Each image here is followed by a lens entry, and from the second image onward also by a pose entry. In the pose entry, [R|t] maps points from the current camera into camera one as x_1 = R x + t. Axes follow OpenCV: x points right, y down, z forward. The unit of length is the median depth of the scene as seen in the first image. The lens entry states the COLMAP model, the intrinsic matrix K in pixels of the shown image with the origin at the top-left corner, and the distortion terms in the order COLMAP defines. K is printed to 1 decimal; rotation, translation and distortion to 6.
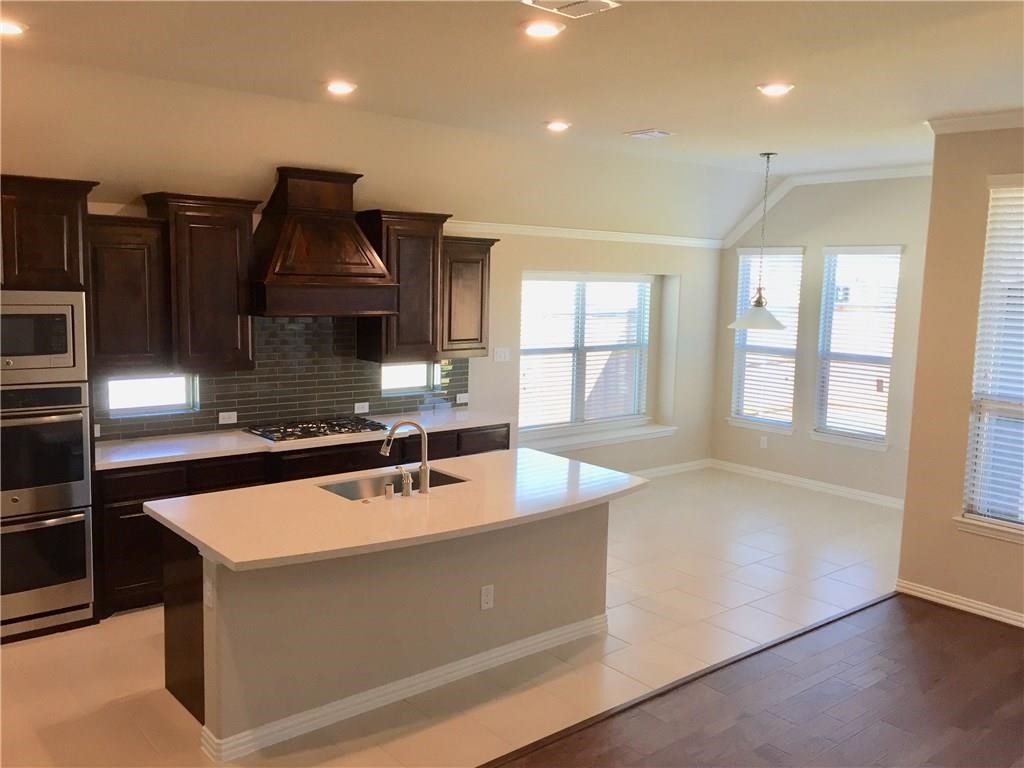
lens RADIAL K [[881.9, 0, 520.1], [0, 881.9, 374.7], [0, 0, 1]] dist [0.072253, -0.090608]
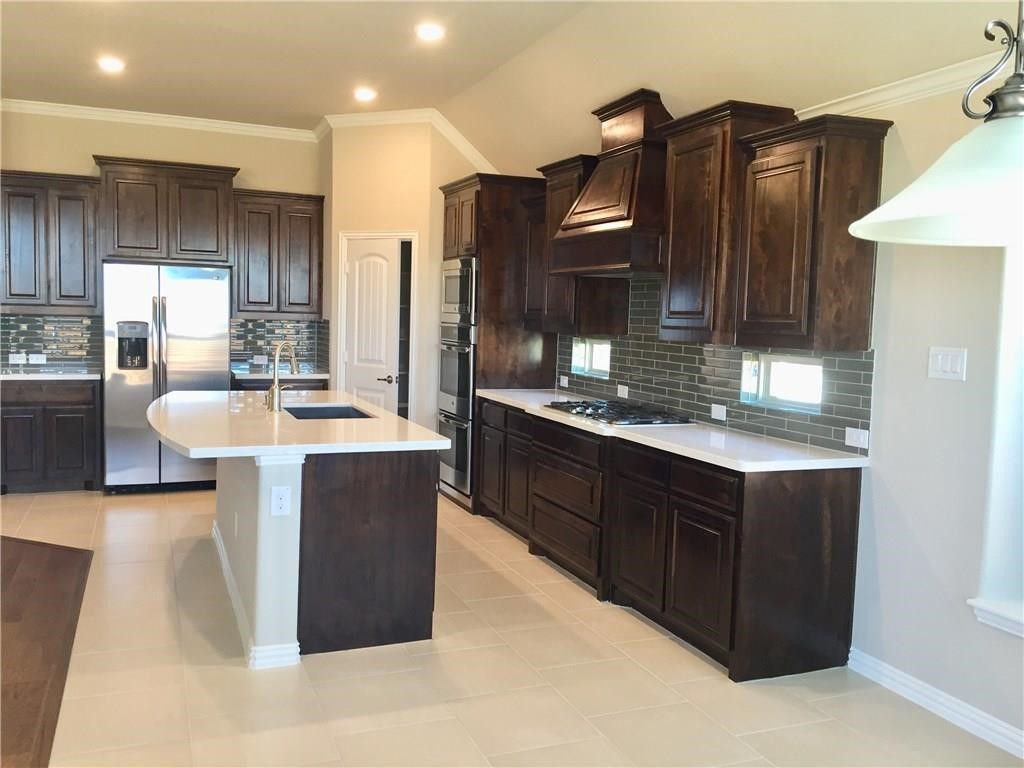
lens RADIAL K [[881.9, 0, 507.3], [0, 881.9, 378.1], [0, 0, 1]] dist [0.072253, -0.090608]
pose [[-0.313788, 0.034269, -0.948874, 0.590685], [-0.146041, 0.985715, 0.083895, -0.025834], [0.938195, 0.164900, -0.304301, 1.156445]]
